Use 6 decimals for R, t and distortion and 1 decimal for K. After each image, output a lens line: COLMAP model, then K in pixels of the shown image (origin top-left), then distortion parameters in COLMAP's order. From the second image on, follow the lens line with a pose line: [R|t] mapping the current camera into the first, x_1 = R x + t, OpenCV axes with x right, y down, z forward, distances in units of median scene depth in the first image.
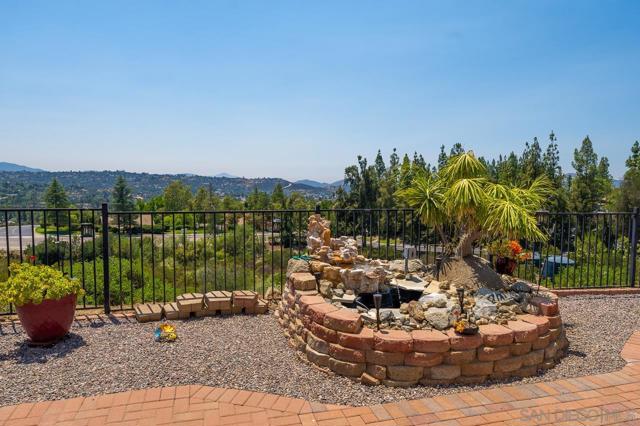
lens RADIAL K [[431.7, 0, 320.0], [0, 431.7, 213.0], [0, 0, 1]] dist [-0.004067, -0.001105]
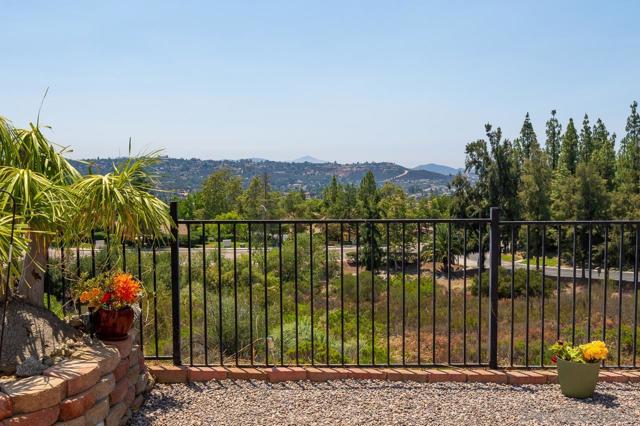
lens RADIAL K [[661.5, 0, 320.0], [0, 661.5, 213.0], [0, 0, 1]] dist [0.012798, 0.009897]
pose [[0.980211, -0.004621, -0.197903, 0.040060], [0.003751, 0.999982, -0.004770, -0.000257], [0.197921, 0.003934, 0.980210, 0.012265]]
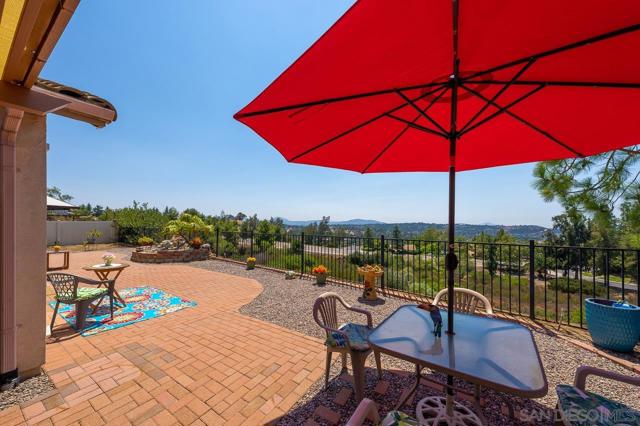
lens RADIAL K [[224.6, 0, 320.4], [0, 224.6, 227.0], [0, 0, 1]] dist [0.000051, -0.000037]
pose [[0.655144, -0.007979, -0.755462, 0.111813], [-0.050887, 0.997207, -0.054662, 0.000830], [0.753788, 0.074255, 0.652909, 0.023938]]
